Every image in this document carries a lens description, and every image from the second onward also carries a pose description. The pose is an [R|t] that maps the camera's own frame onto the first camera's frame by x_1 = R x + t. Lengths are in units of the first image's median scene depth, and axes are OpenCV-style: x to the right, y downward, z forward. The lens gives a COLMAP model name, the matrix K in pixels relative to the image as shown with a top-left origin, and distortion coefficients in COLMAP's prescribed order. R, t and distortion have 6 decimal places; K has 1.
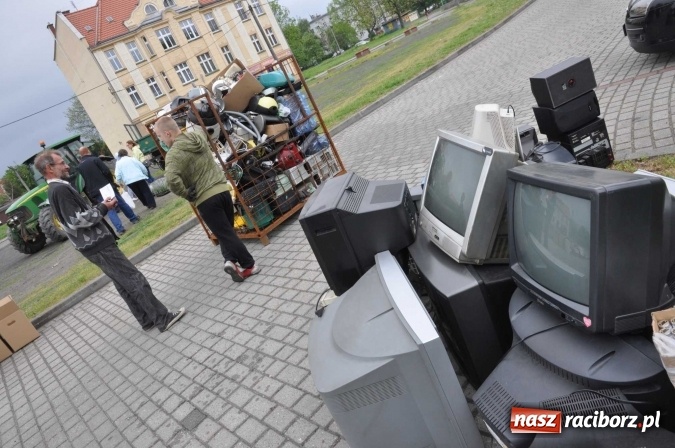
lens RADIAL K [[468.0, 0, 337.5], [0, 468.0, 224.0], [0, 0, 1]] dist [-0.117904, 0.089428]
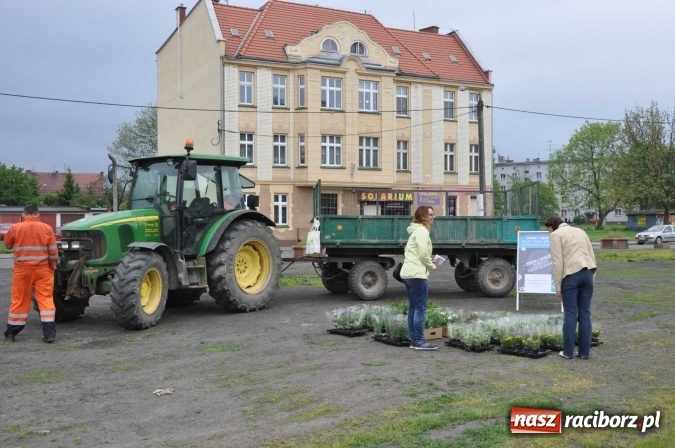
lens RADIAL K [[736.8, 0, 337.5], [0, 736.8, 224.0], [0, 0, 1]] dist [0.012937, 0.027471]
pose [[0.892210, 0.410956, -0.187289, -0.097192], [-0.448362, 0.855745, -0.258209, 0.014757], [0.054160, 0.314350, 0.947761, 0.072319]]
